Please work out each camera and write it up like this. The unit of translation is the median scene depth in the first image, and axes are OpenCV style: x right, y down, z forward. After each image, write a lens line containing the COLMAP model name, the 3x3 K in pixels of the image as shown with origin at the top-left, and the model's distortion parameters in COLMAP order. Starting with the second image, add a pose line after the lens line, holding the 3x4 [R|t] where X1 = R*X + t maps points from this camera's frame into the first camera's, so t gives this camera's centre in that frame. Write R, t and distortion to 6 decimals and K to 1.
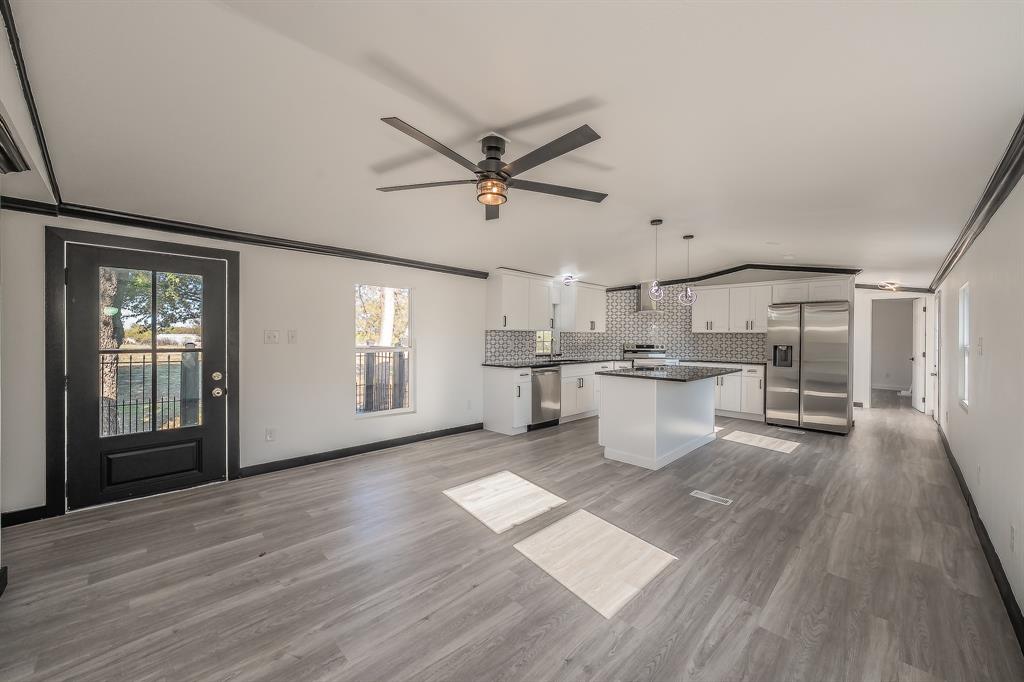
lens RADIAL K [[399.0, 0, 506.0], [0, 399.0, 337.8], [0, 0, 1]] dist [0.000305, -0.000260]
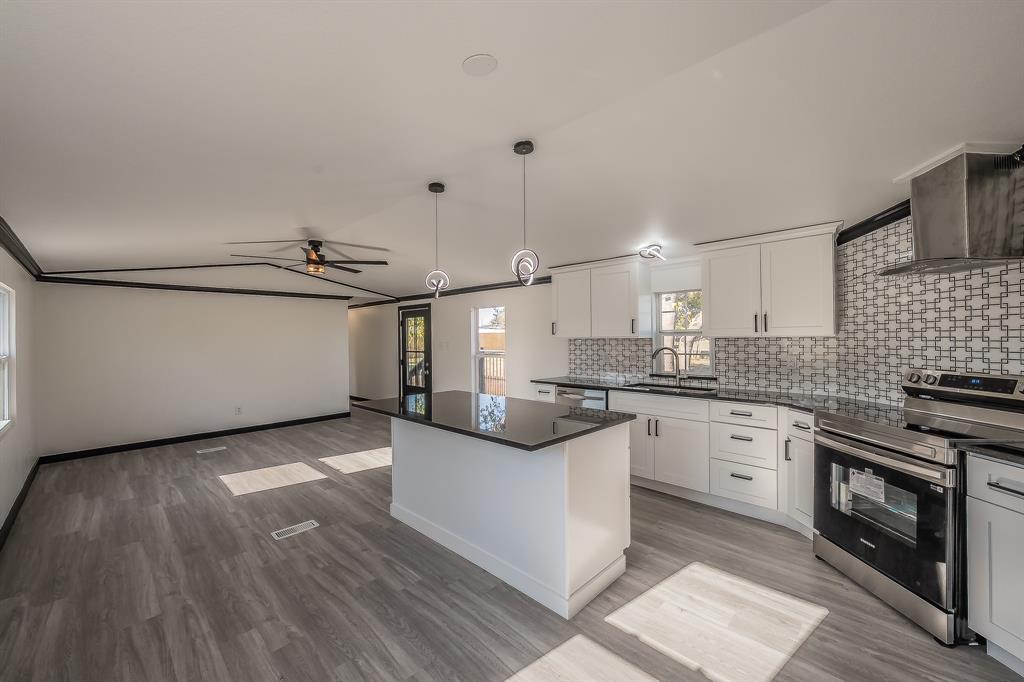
lens RADIAL K [[399.0, 0, 507.2], [0, 399.0, 337.5], [0, 0, 1]] dist [0.000305, -0.000260]
pose [[0.011257, -0.012134, -0.999863, 1.226070], [0.003027, 0.999922, -0.012100, -0.016586], [0.999932, -0.002890, 0.011293, 1.264409]]
